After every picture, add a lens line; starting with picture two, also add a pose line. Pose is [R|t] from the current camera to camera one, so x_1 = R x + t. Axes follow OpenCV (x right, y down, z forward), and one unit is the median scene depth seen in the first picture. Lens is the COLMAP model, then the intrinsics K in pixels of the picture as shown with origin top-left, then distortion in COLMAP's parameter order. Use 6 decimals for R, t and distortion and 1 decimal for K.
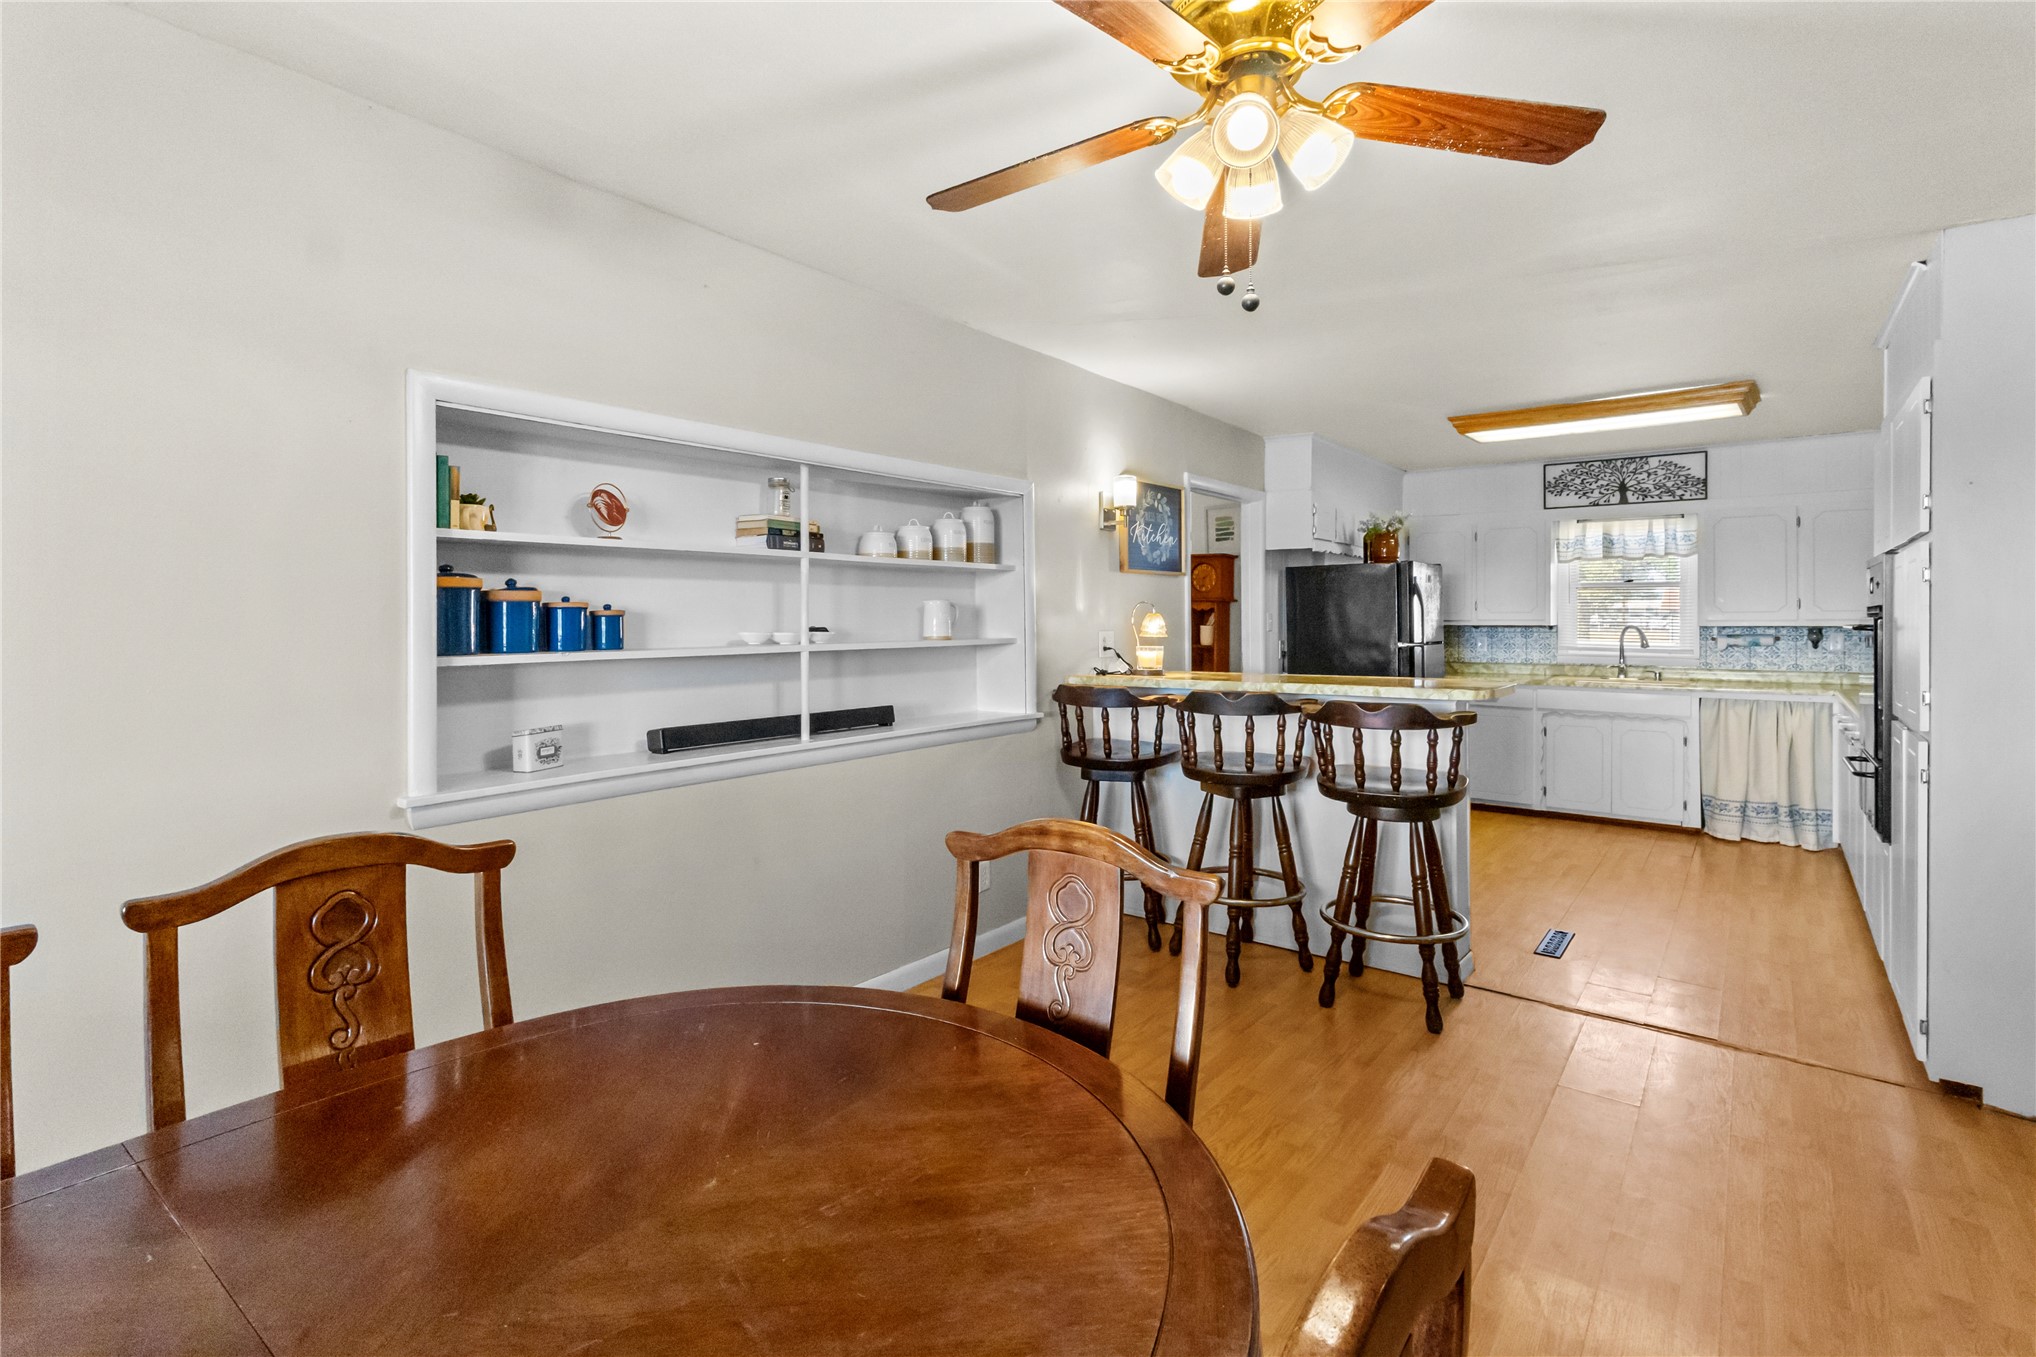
lens RADIAL K [[979.9, 0, 1001.5], [0, 979.9, 619.3], [0, 0, 1]] dist [-0.000459, 0.000107]
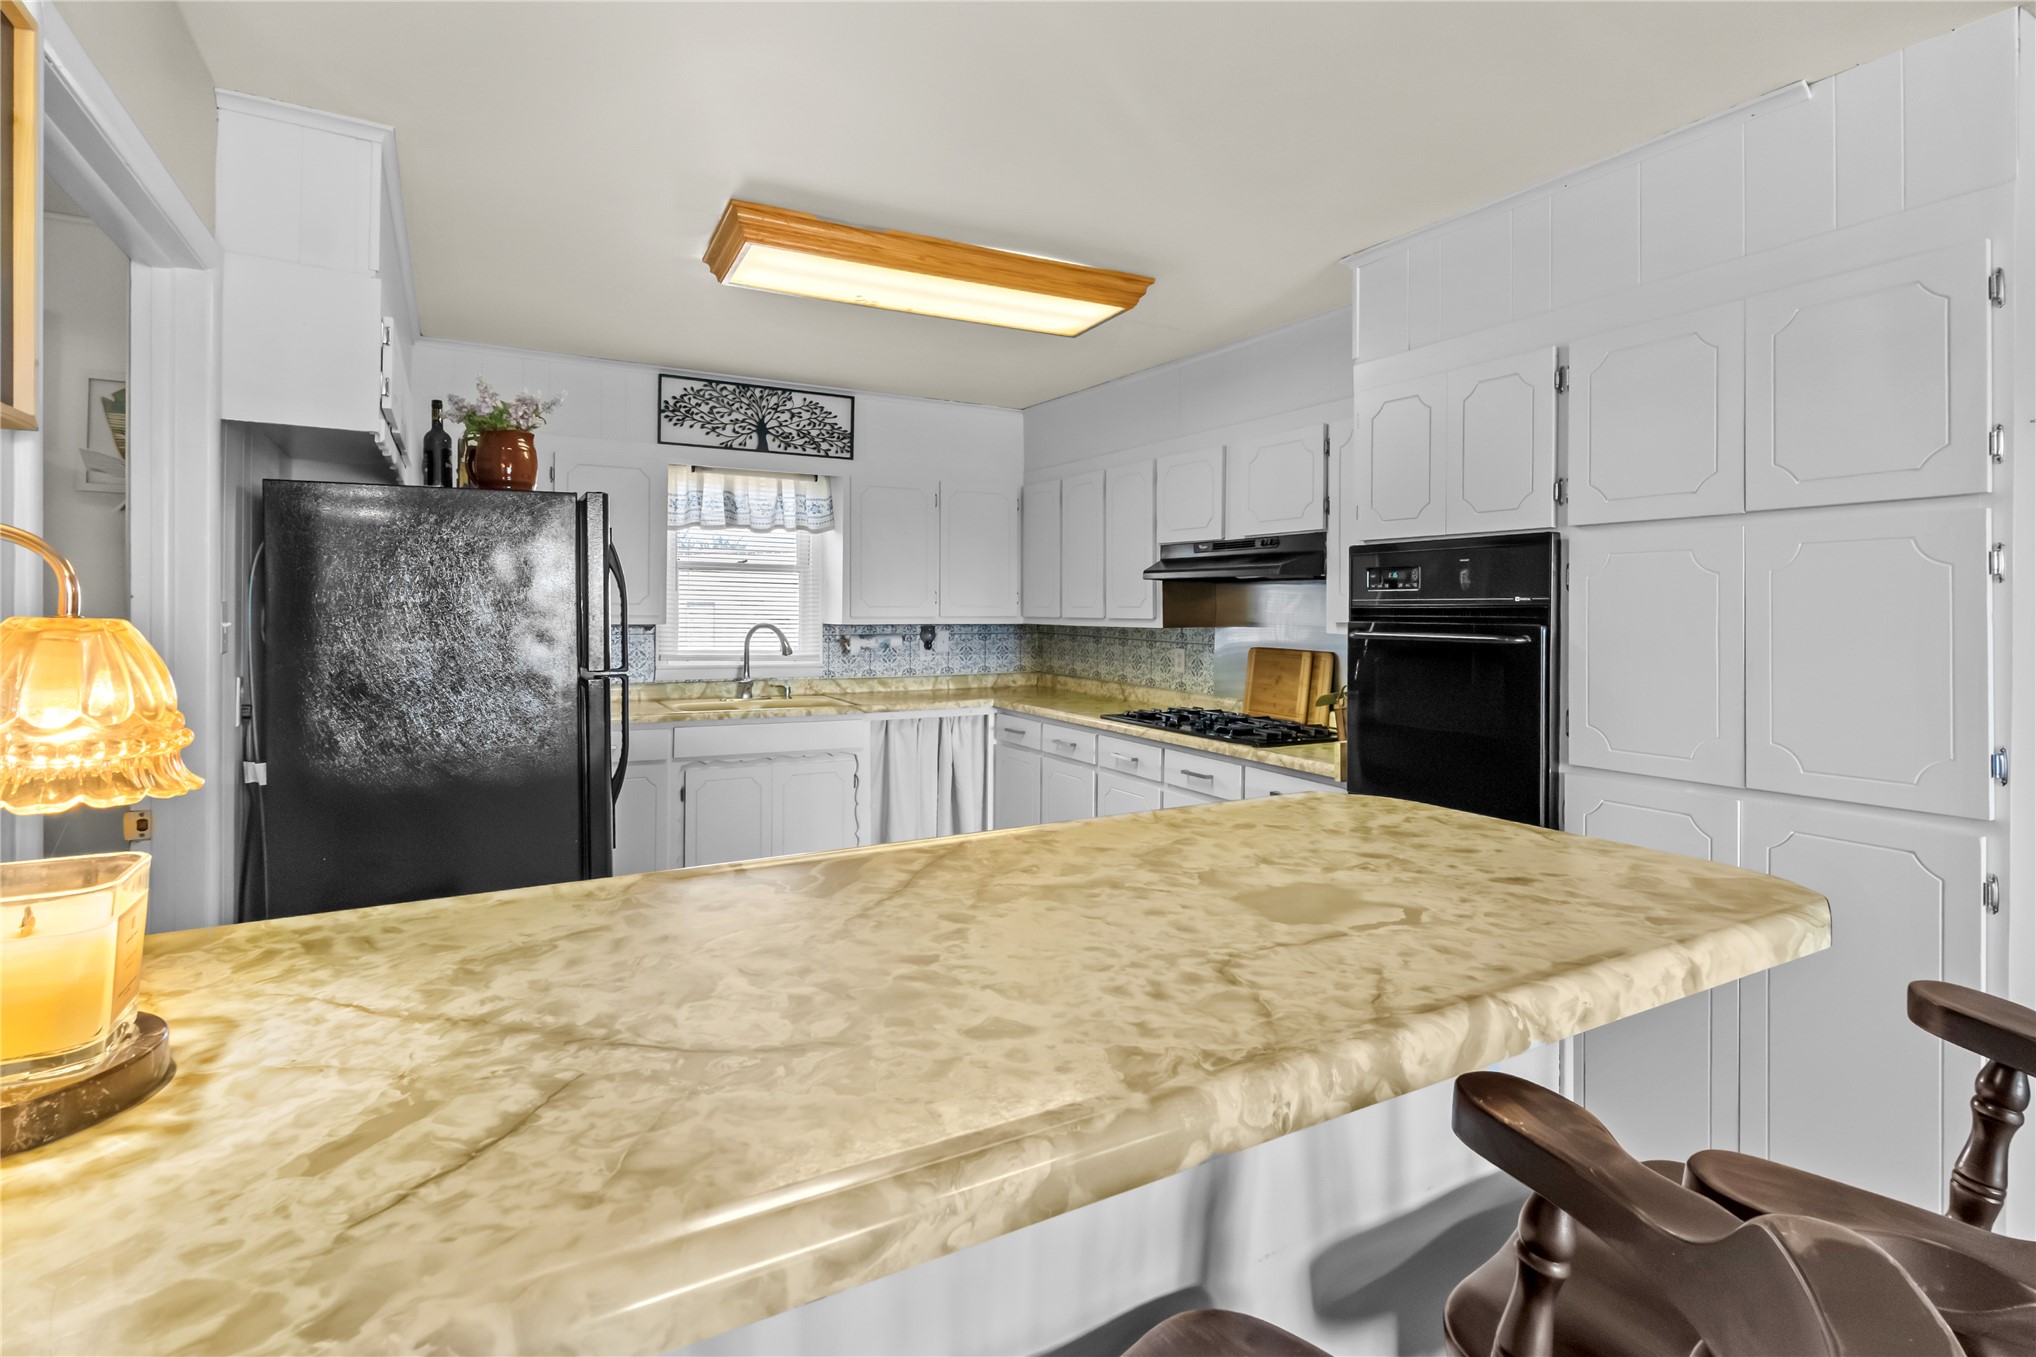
lens RADIAL K [[979.9, 0, 1001.5], [0, 979.9, 619.3], [0, 0, 1]] dist [-0.000459, 0.000107]
pose [[0.398819, -0.005603, 0.917013, 0.059300], [-0.006405, 0.999940, 0.008895, -0.004808], [-0.917007, -0.009421, 0.398759, 0.576752]]
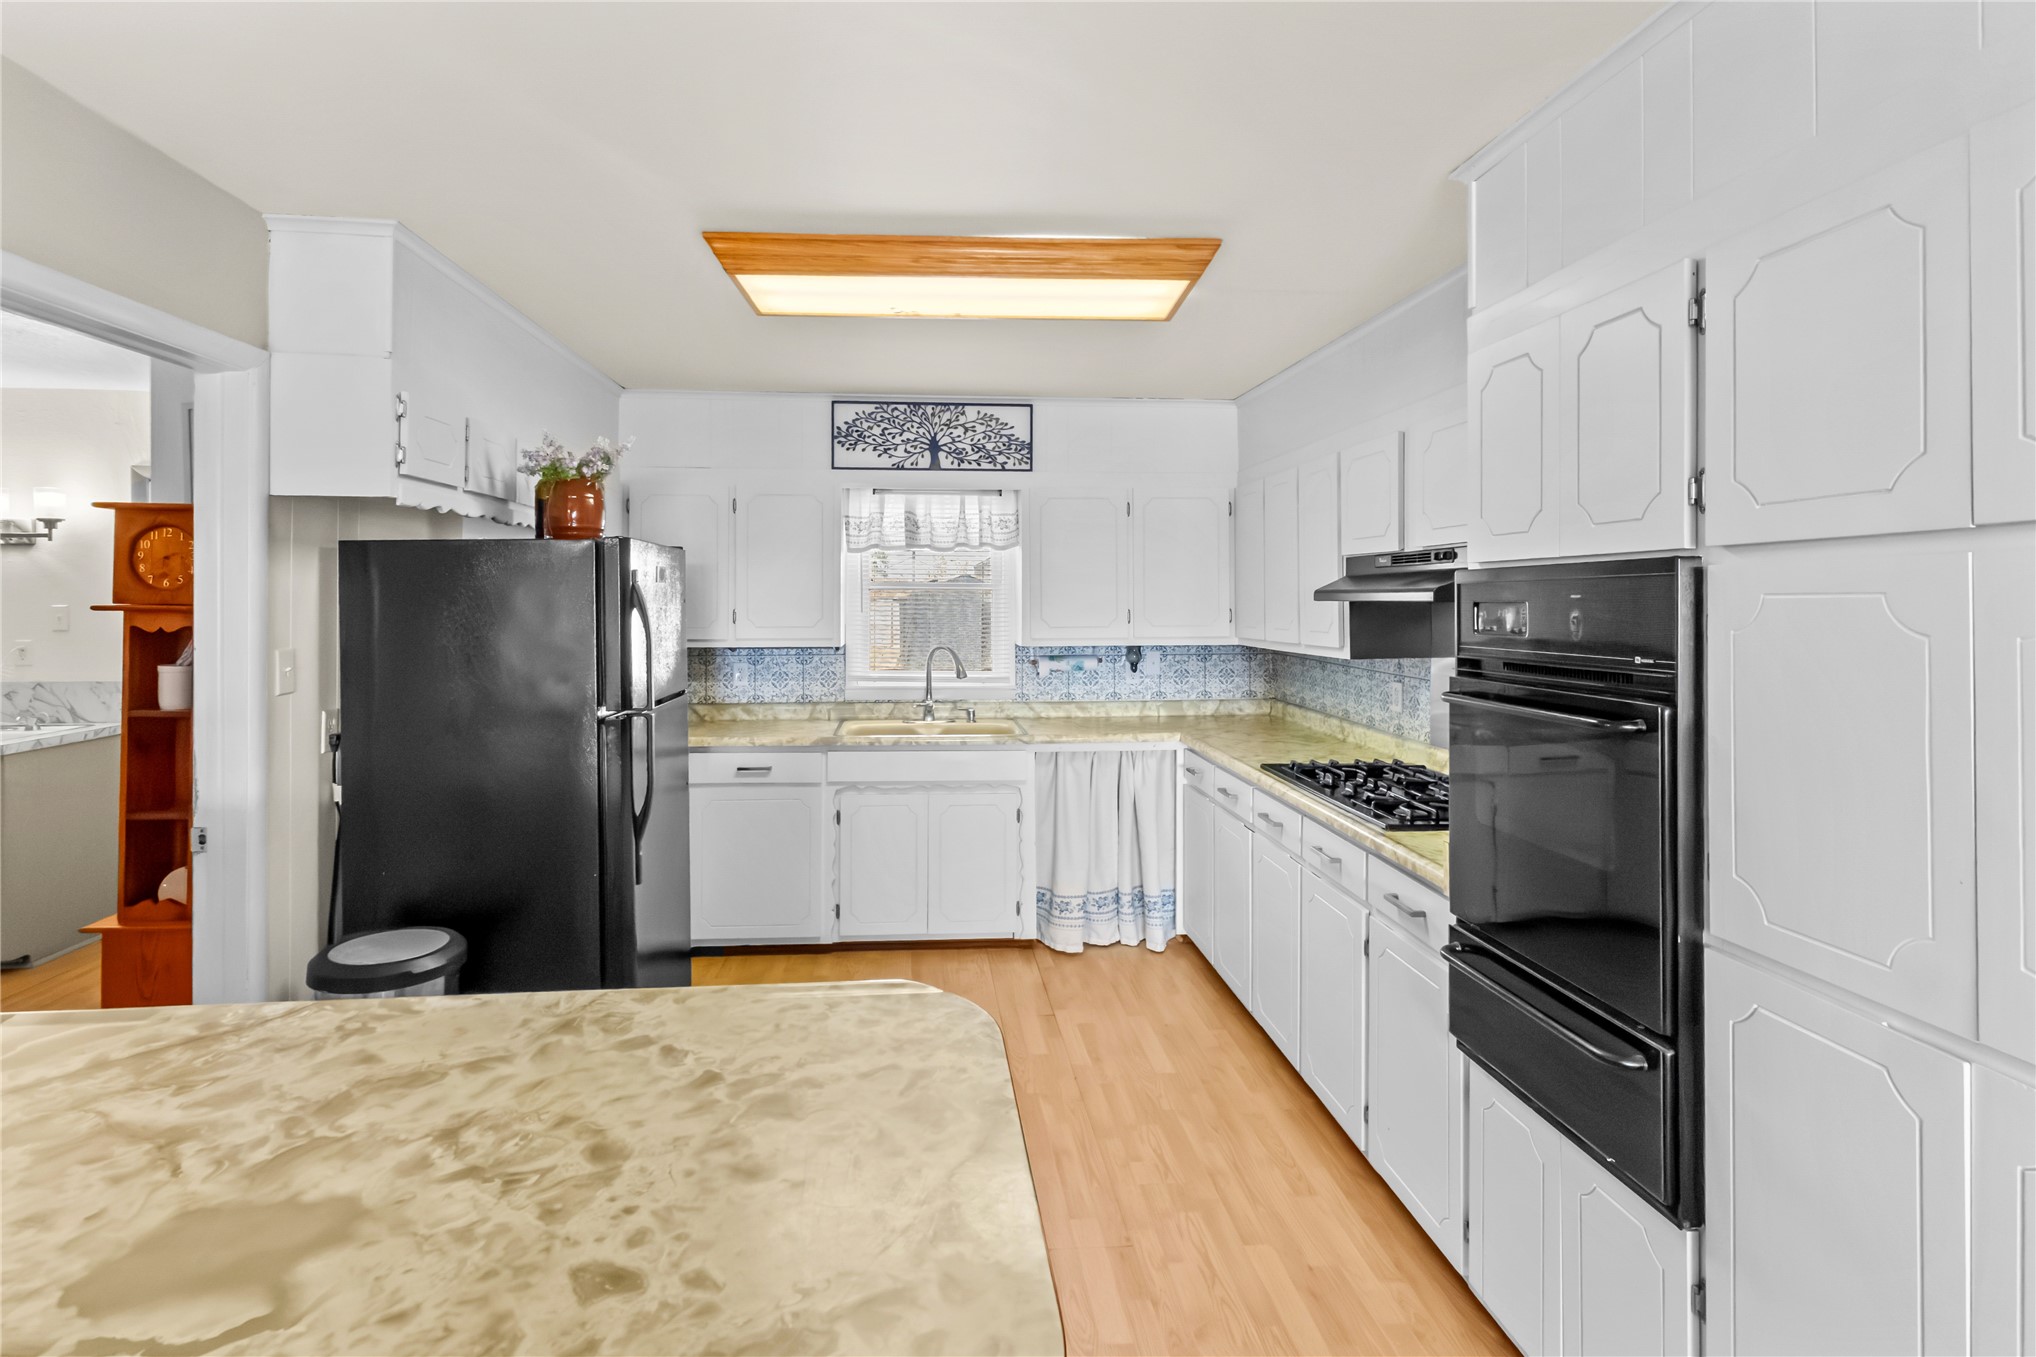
lens RADIAL K [[990.9, 0, 995.5], [0, 990.9, 604.6], [0, 0, 1]] dist [0.000813, 0.000569]
pose [[0.739746, -0.000937, 0.672885, 0.203852], [-0.000315, 0.999998, 0.001739, -0.024883], [-0.672886, -0.001499, 0.739745, 0.469560]]
